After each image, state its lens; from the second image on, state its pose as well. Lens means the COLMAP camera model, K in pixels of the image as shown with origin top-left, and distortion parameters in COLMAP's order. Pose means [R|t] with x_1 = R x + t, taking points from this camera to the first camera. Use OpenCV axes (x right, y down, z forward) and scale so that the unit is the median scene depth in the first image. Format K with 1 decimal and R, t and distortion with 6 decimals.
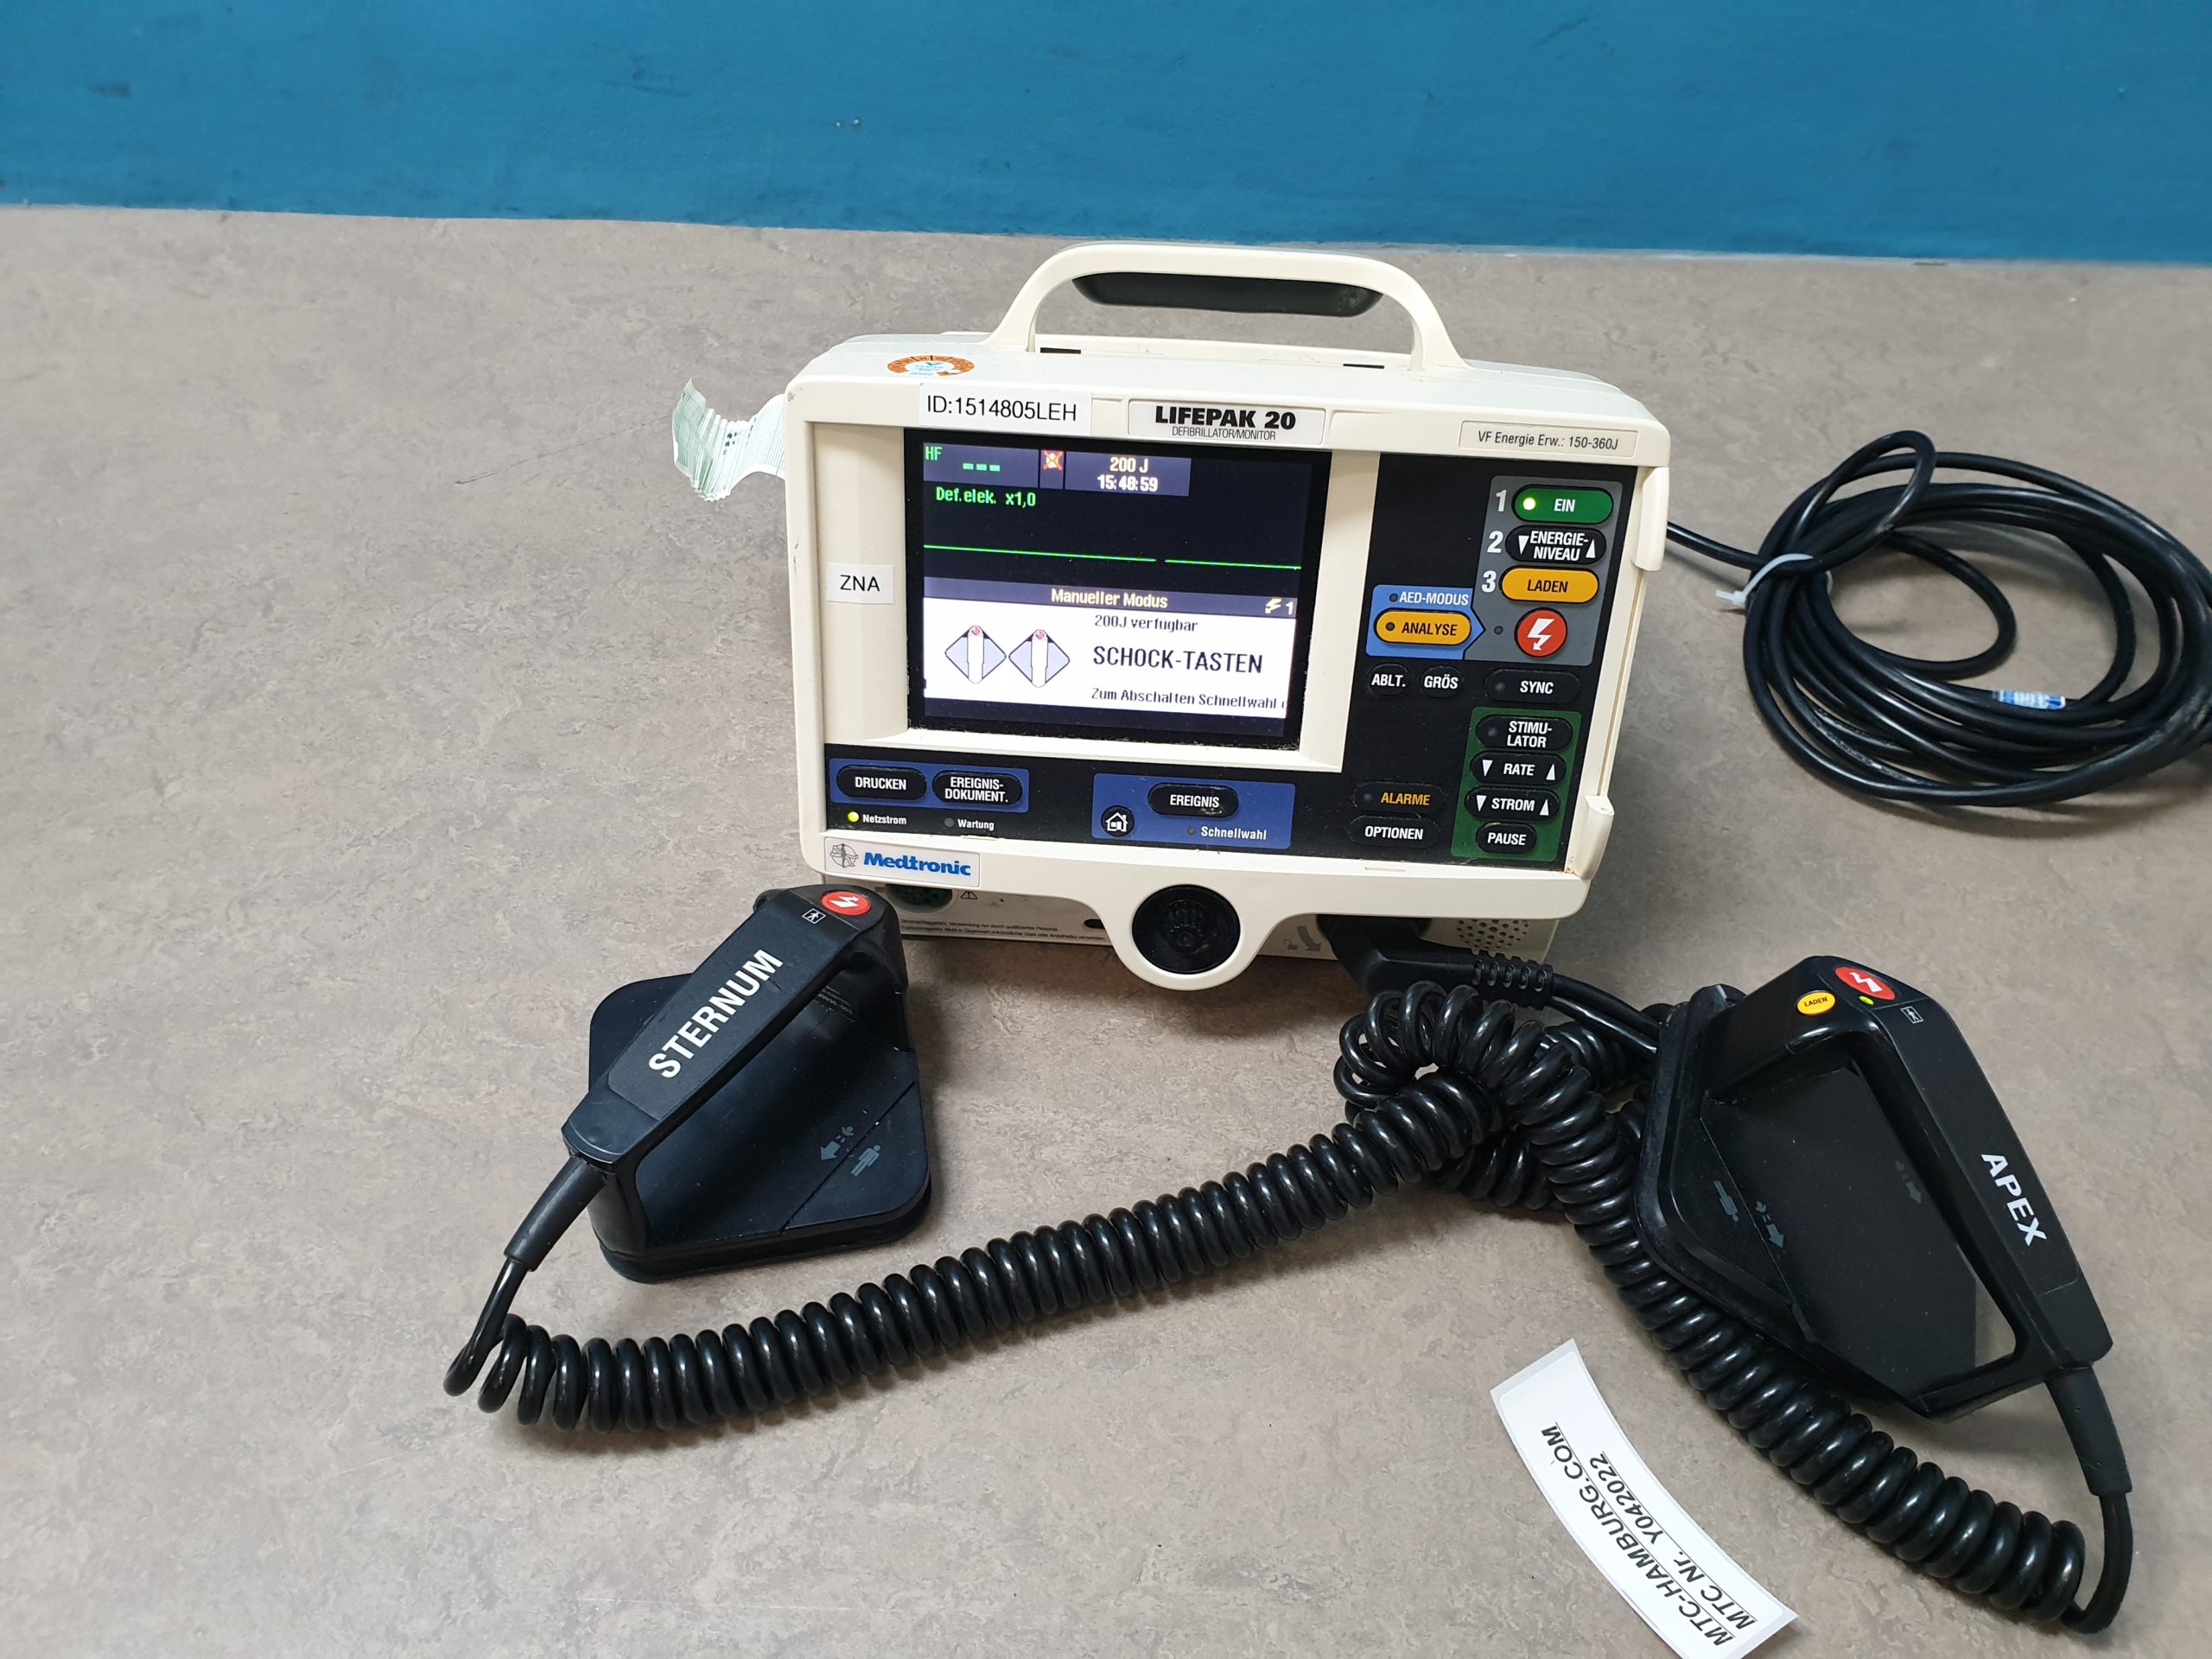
lens RADIAL K [[1731.6, 0, 1092.4], [0, 1731.6, 912.9], [0, 0, 1]] dist [-0.043361, 0.055632]
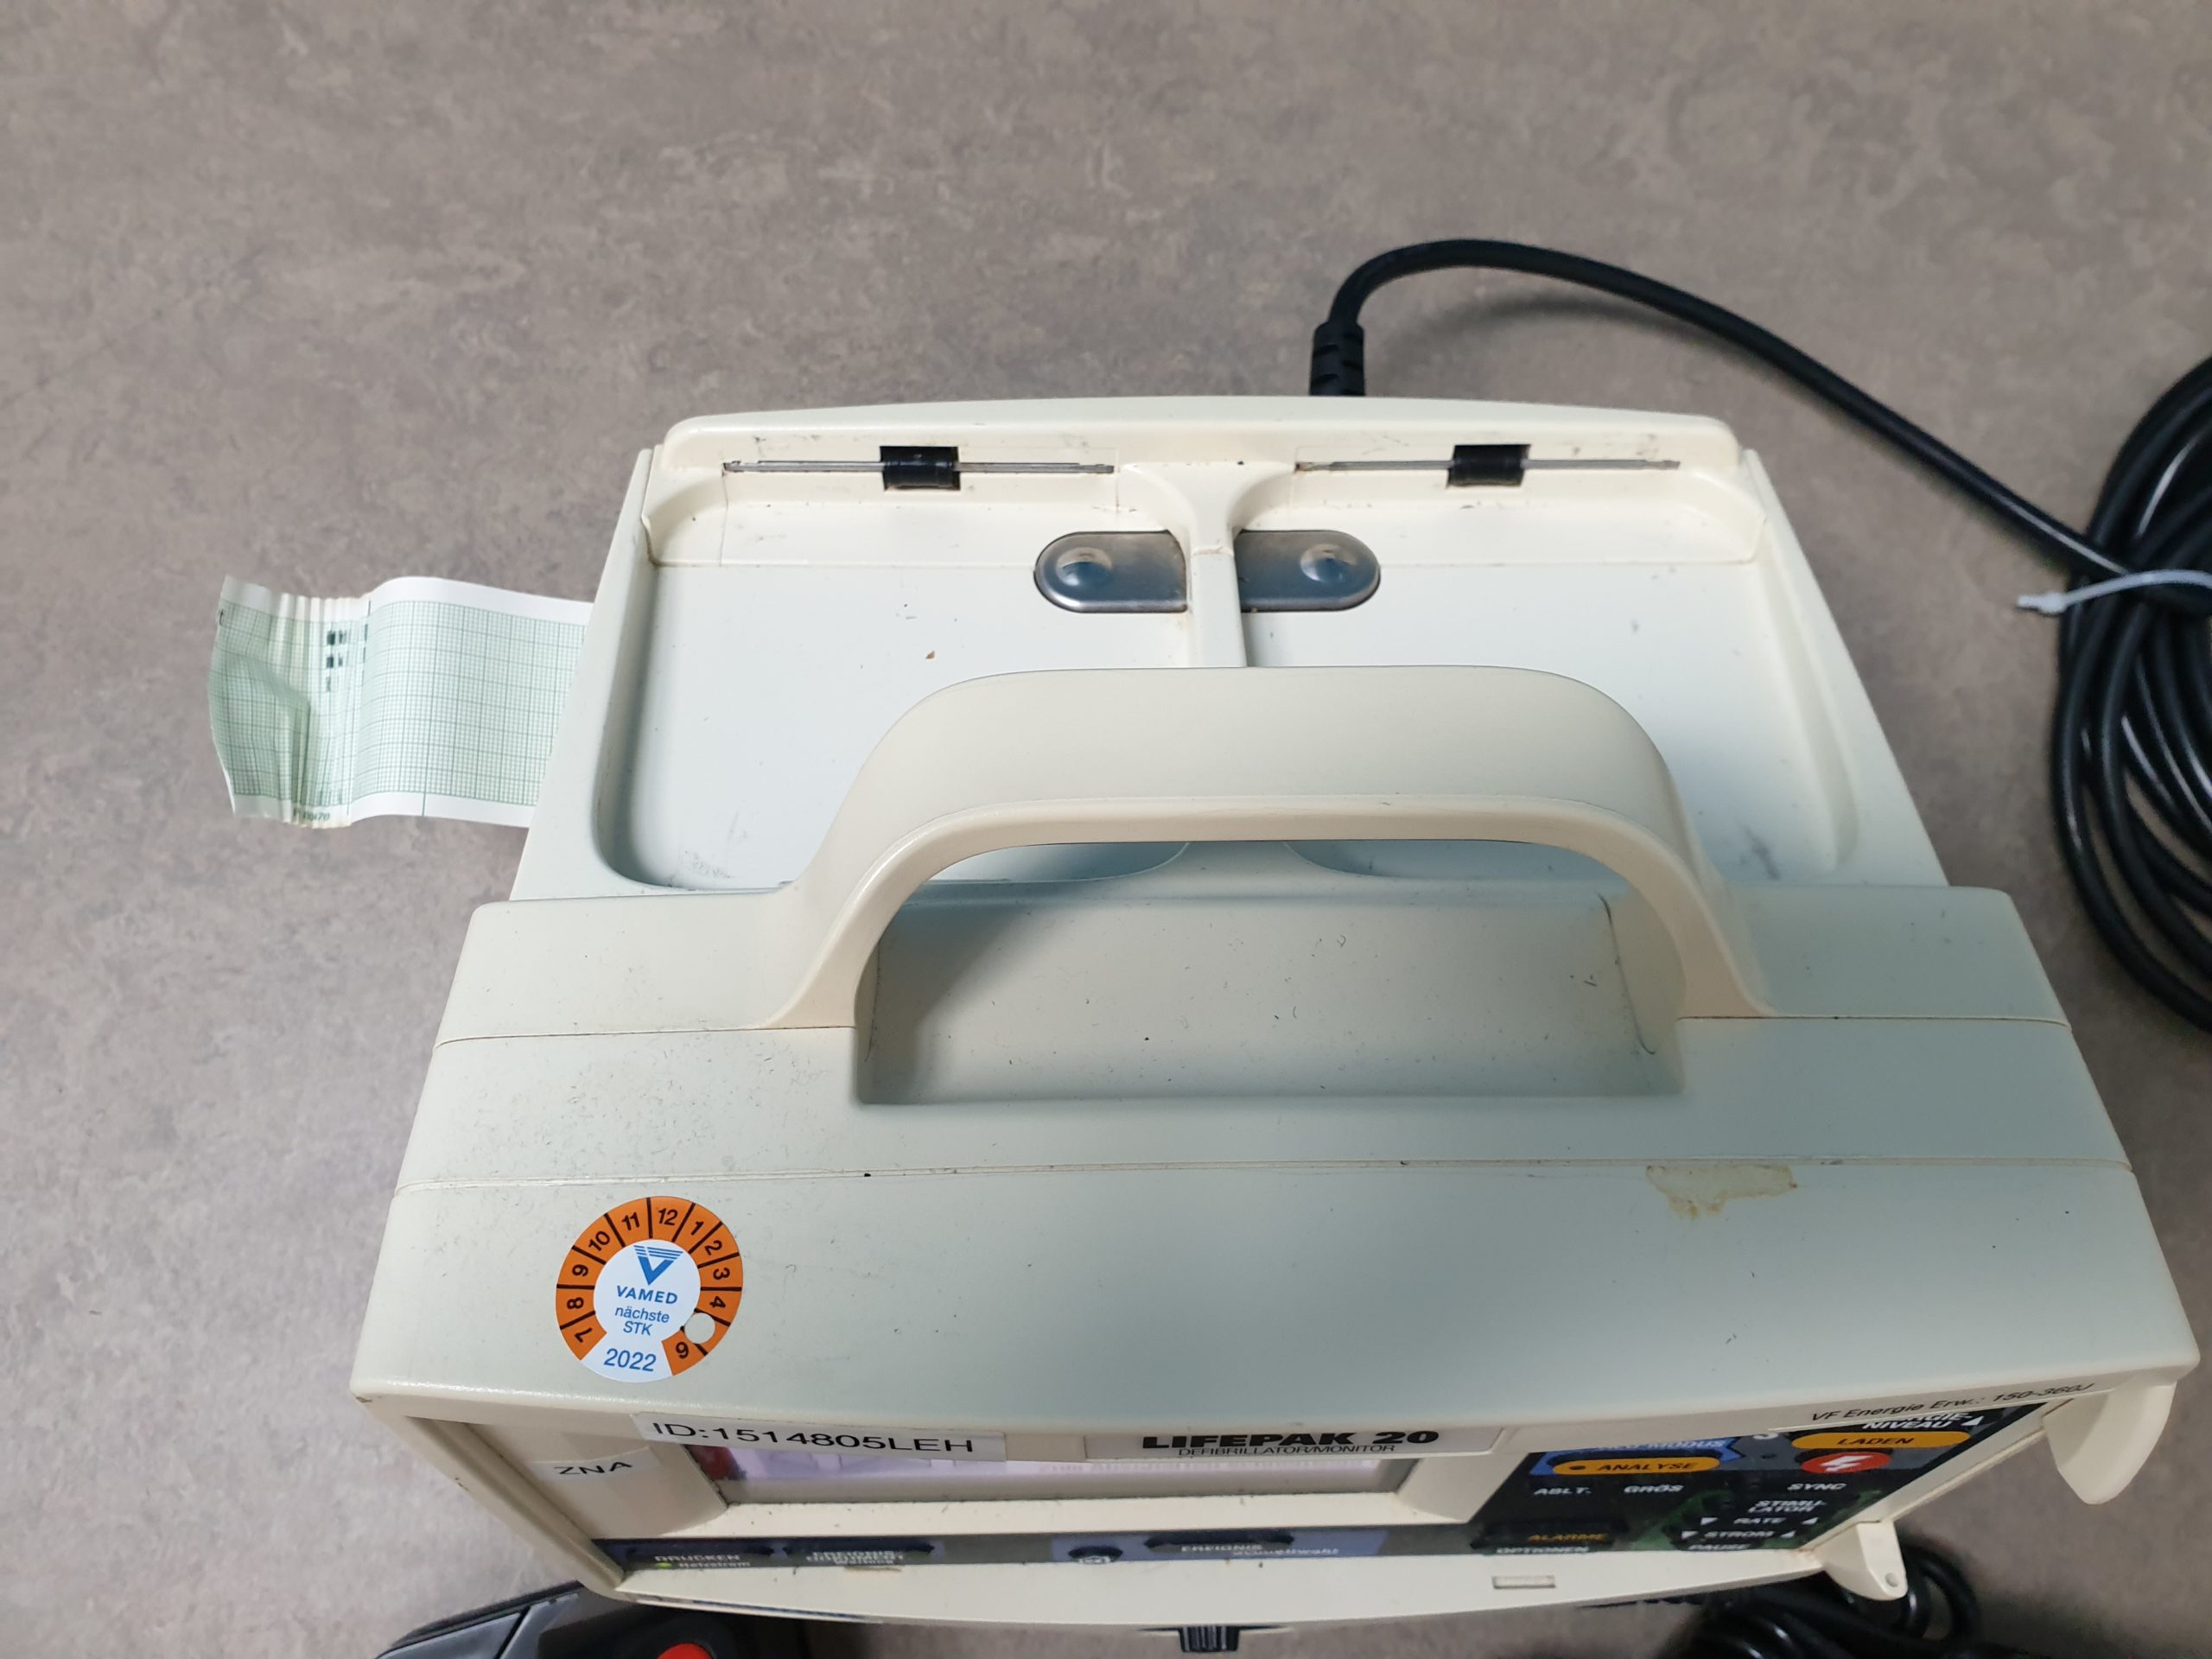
lens RADIAL K [[1731.6, 0, 1110.6], [0, 1731.6, 848.7], [0, 0, 1]] dist [-0.043361, 0.055632]
pose [[0.997456, -0.069377, 0.016402, 0.025319], [0.052358, 0.869062, 0.491924, -0.529934], [-0.048383, -0.489813, 0.870484, 0.537216]]
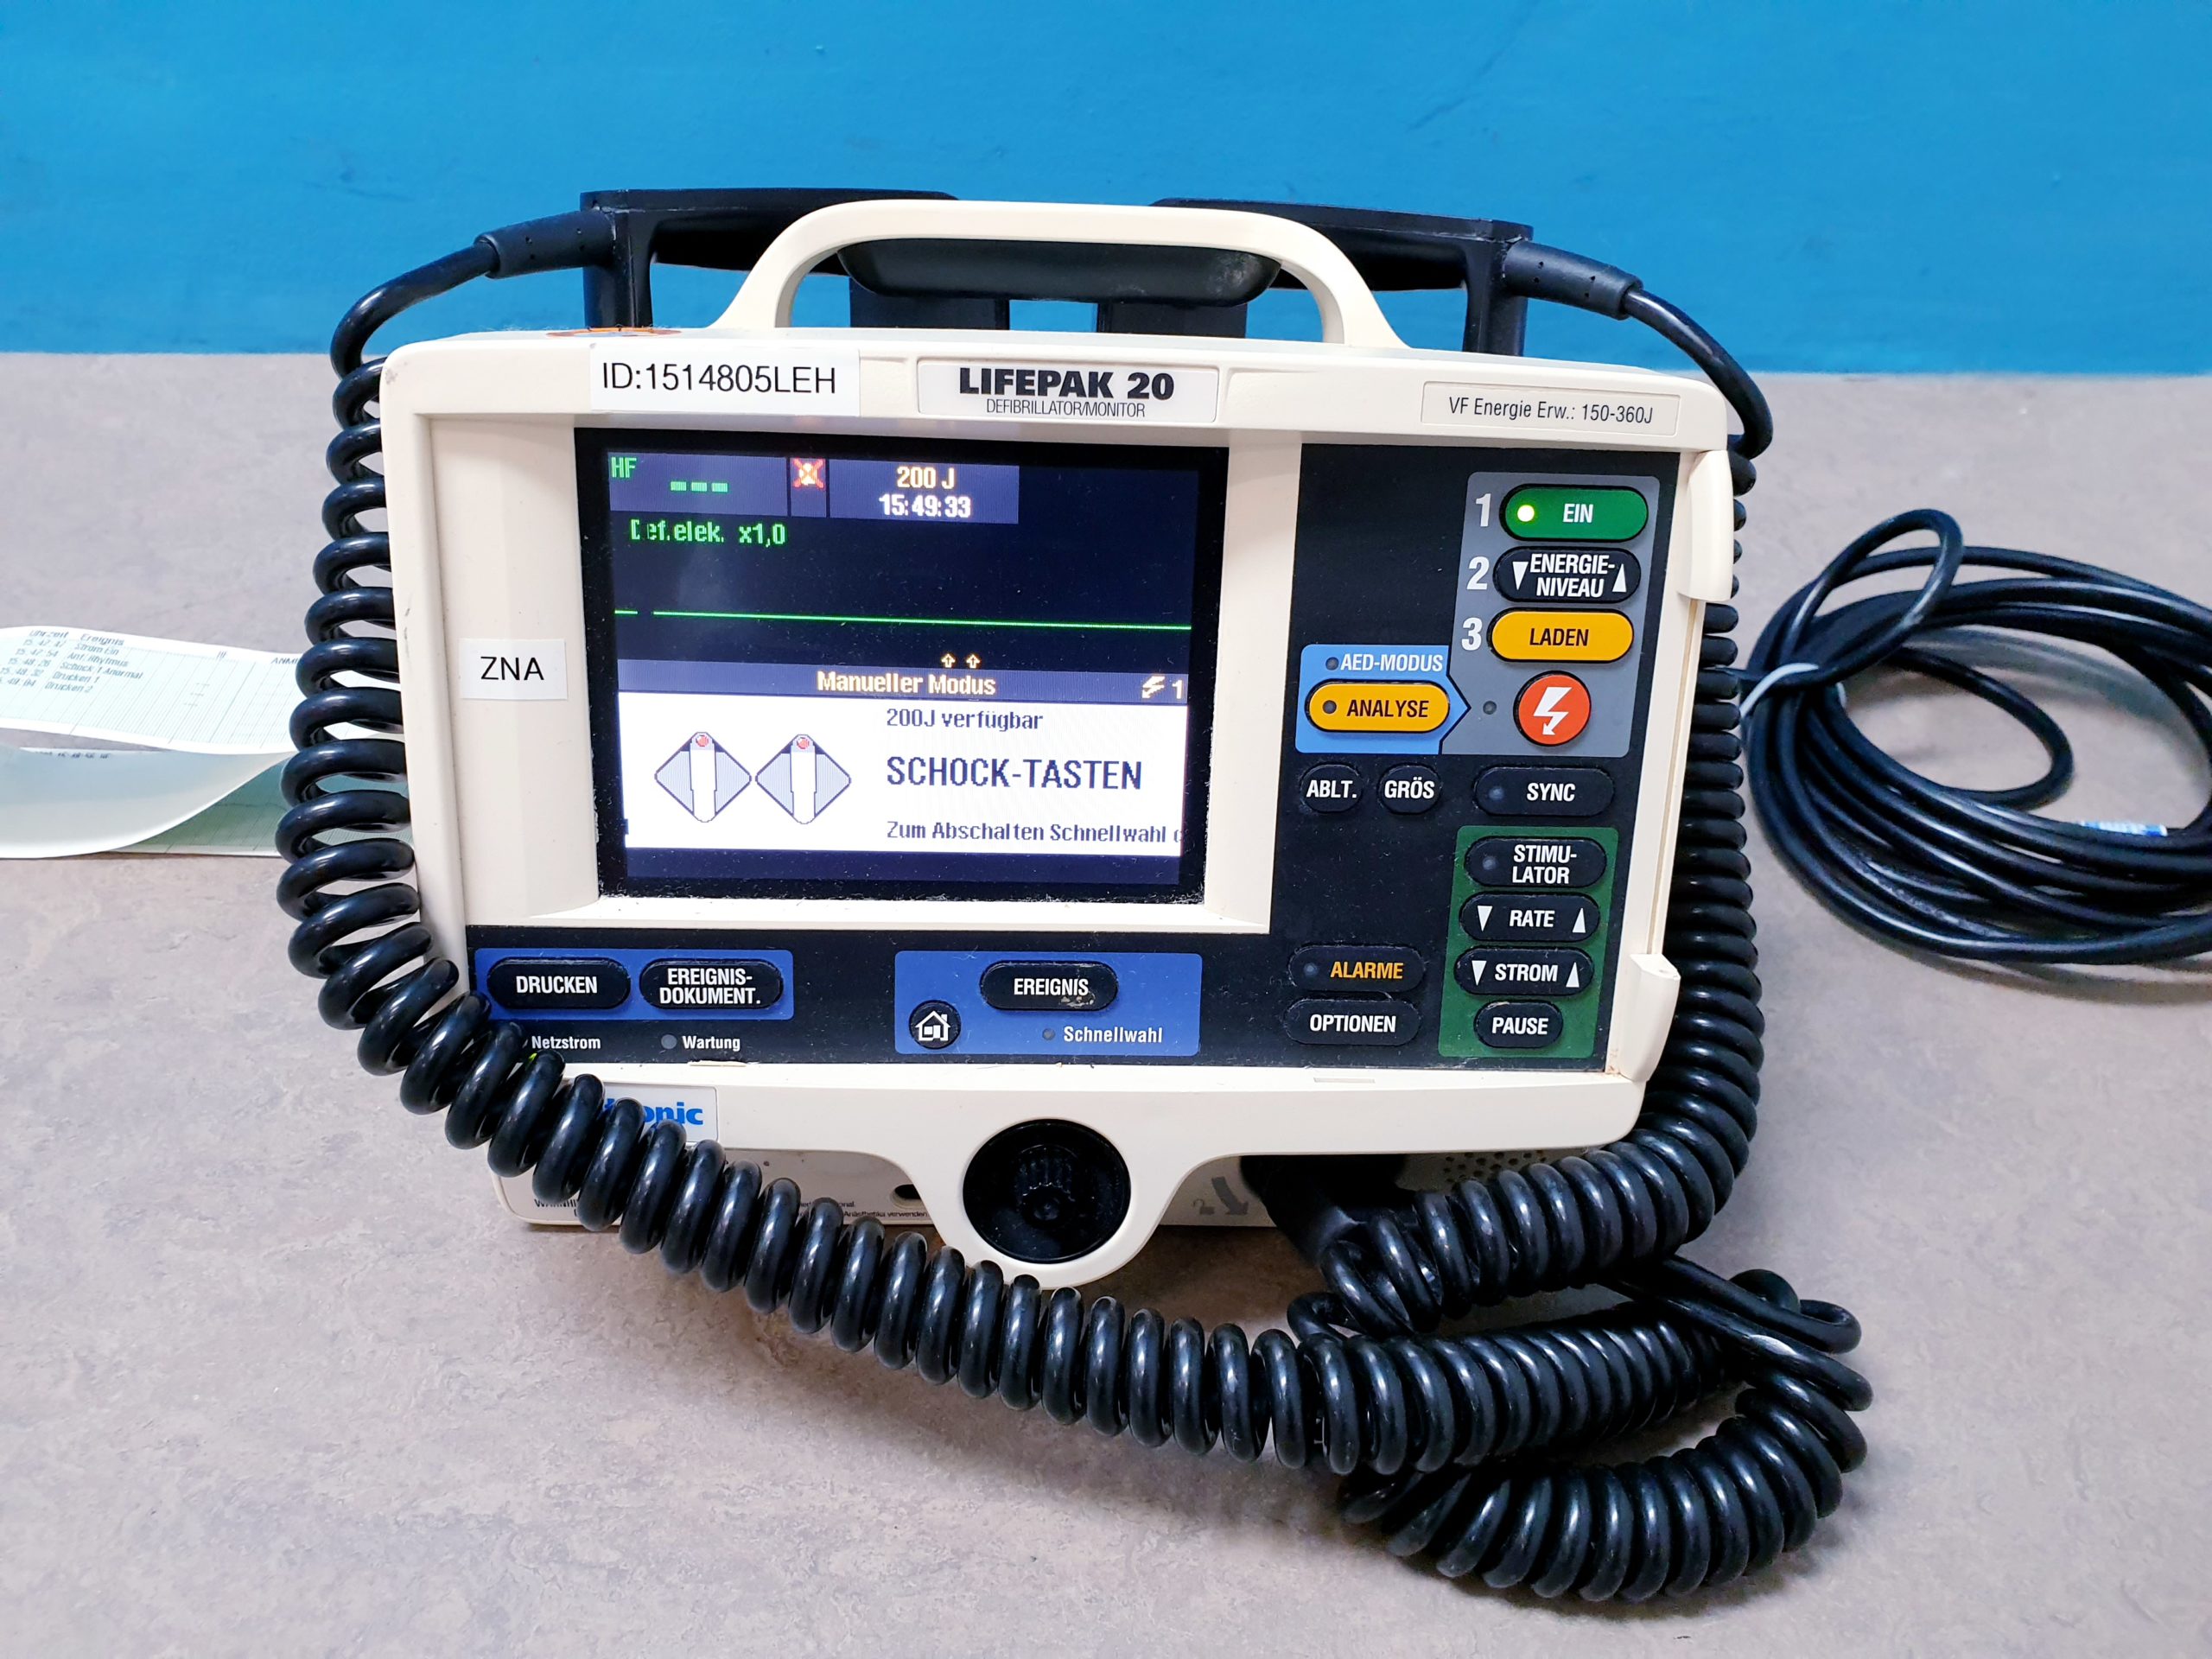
lens RADIAL K [[1731.6, 0, 1097.7], [0, 1731.6, 874.0], [0, 0, 1]] dist [-0.043361, 0.055632]
pose [[0.995847, -0.036501, 0.083410, 0.022263], [0.050205, 0.984401, -0.168622, 0.003740], [-0.075954, 0.172109, 0.982145, 0.314760]]
